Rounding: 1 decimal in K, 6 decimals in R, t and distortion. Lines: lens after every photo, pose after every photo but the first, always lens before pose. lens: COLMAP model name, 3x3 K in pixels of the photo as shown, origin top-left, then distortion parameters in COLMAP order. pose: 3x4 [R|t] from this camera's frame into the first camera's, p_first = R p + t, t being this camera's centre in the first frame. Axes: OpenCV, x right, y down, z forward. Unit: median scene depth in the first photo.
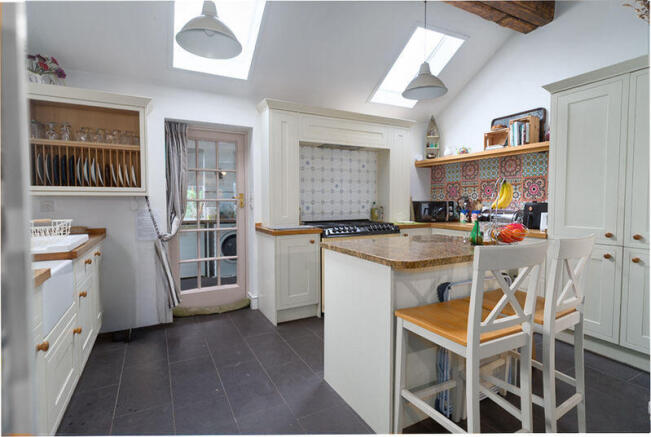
lens RADIAL K [[318.3, 0, 323.5], [0, 318.3, 217.3], [0, 0, 1]] dist [-0.001544, -0.001218]
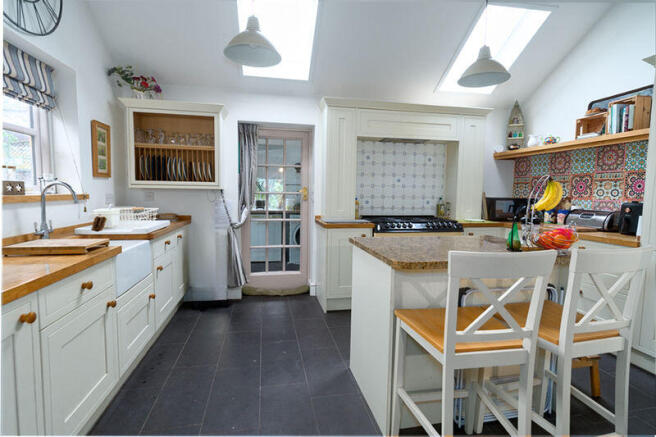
lens RADIAL K [[320.7, 0, 334.9], [0, 320.7, 217.6], [0, 0, 1]] dist [-0.001544, -0.001218]
pose [[0.958537, 0.038245, -0.282391, 0.170365], [-0.030304, 0.999014, 0.032437, -0.012838], [0.283353, -0.022535, 0.958751, -0.009695]]
